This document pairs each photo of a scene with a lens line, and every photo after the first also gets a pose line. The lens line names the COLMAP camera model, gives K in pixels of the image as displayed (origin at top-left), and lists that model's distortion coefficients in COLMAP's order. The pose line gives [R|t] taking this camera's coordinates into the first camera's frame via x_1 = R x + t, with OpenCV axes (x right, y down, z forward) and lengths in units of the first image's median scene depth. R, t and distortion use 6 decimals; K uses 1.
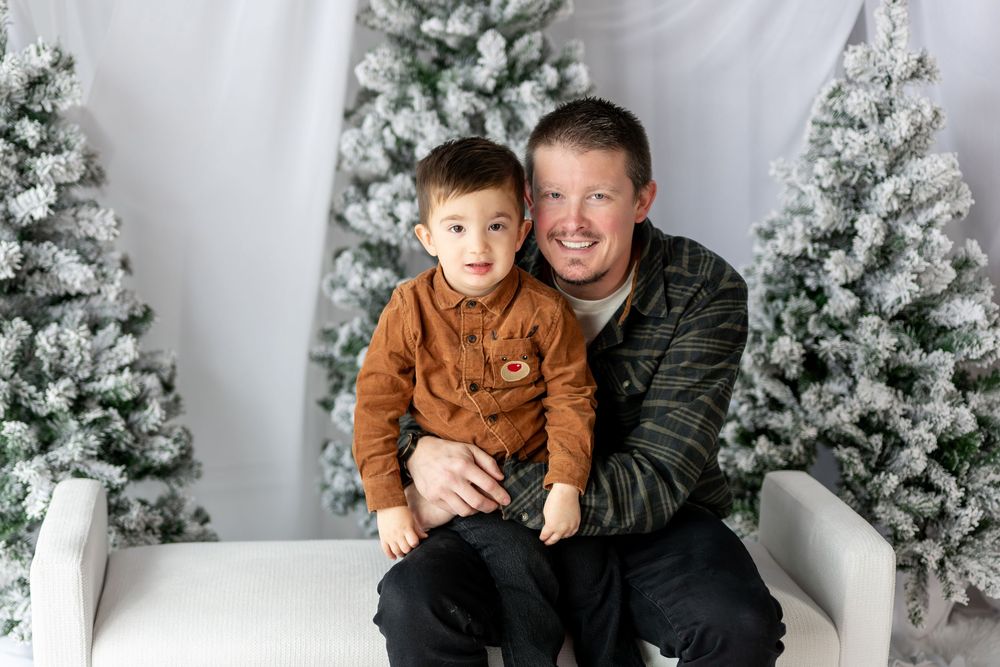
lens RADIAL K [[1768.5, 0, 407.5], [0, 1768.5, 346.7], [0, 0, 1]] dist [-0.000053, 0.000000]
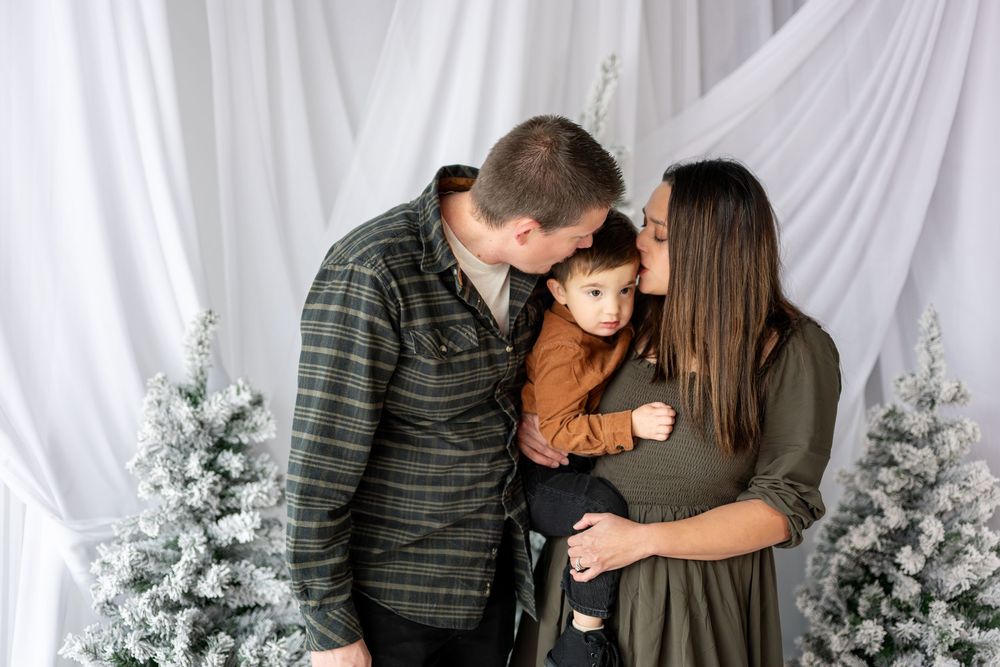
lens RADIAL K [[1420.5, 0, 499.7], [0, 1420.5, 332.2], [0, 0, 1]] dist [-0.001871, 0.000000]
pose [[0.989806, -0.005881, 0.142301, -0.164560], [0.028015, 0.987666, -0.154048, -0.056709], [-0.139640, 0.156465, 0.977762, 0.075269]]
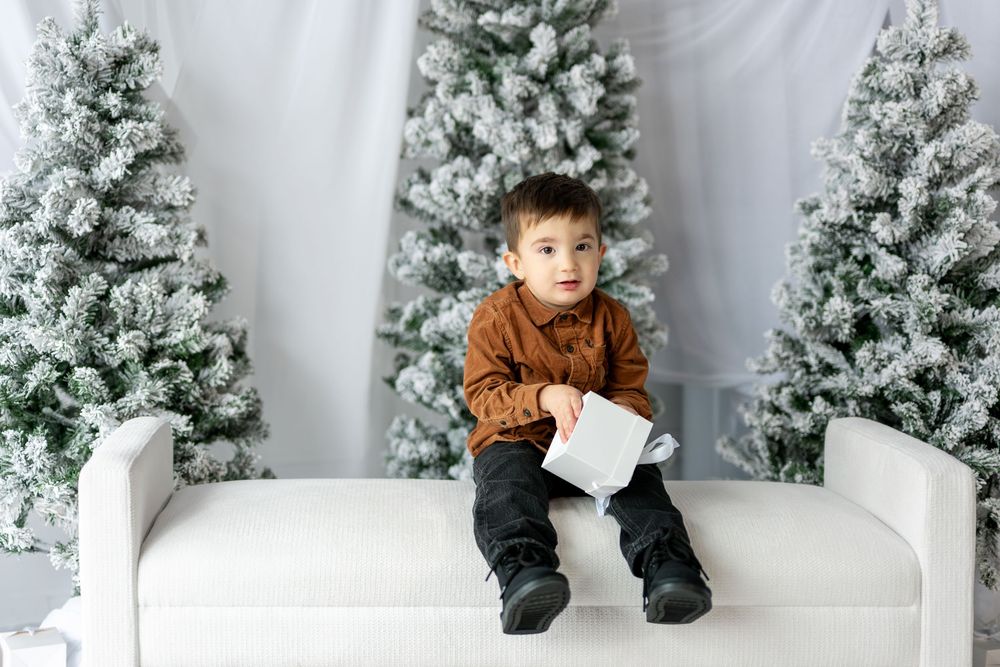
lens RADIAL K [[1420.5, 0, 390.3], [0, 1420.5, 209.8], [0, 0, 1]] dist [-0.001871, 0.000000]
pose [[0.997471, -0.011585, -0.070130, 0.014435], [-0.001711, 0.982431, -0.186616, 0.098726], [0.071060, 0.186264, 0.979927, 0.166175]]
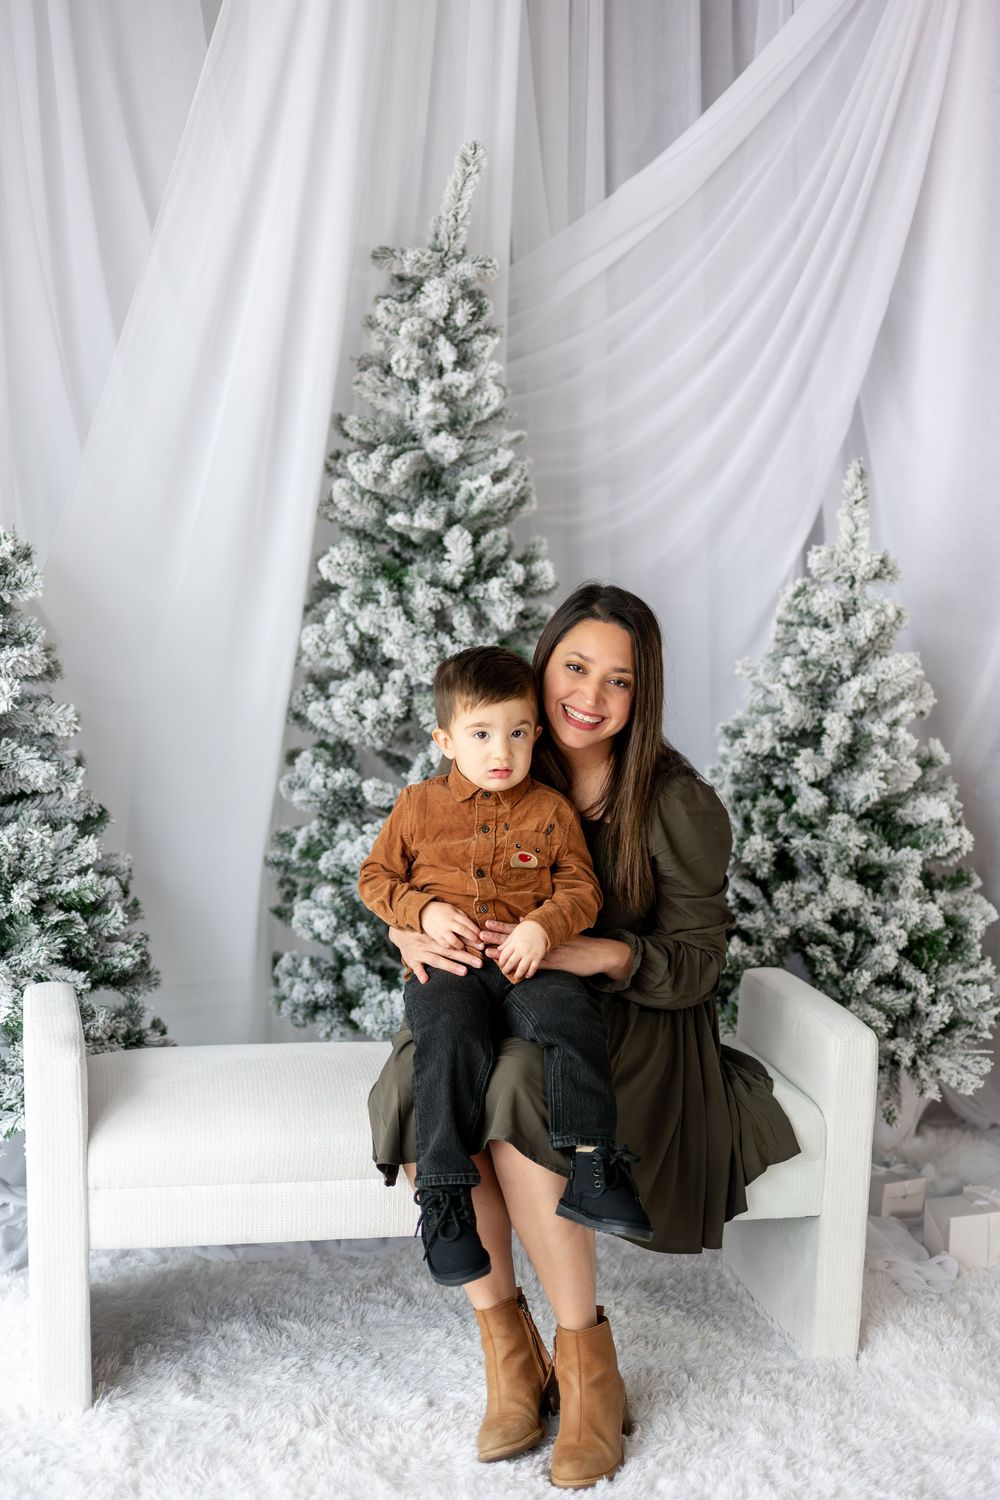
lens RADIAL K [[2130.7, 0, 506.9], [0, 2130.7, 749.9], [0, 0, 1]] dist [-0.001871, 0.000000]
pose [[0.991616, 0.000771, 0.129217, -0.080219], [0.008104, 0.997643, -0.068138, 0.026976], [-0.128964, 0.068614, 0.989273, -0.169551]]
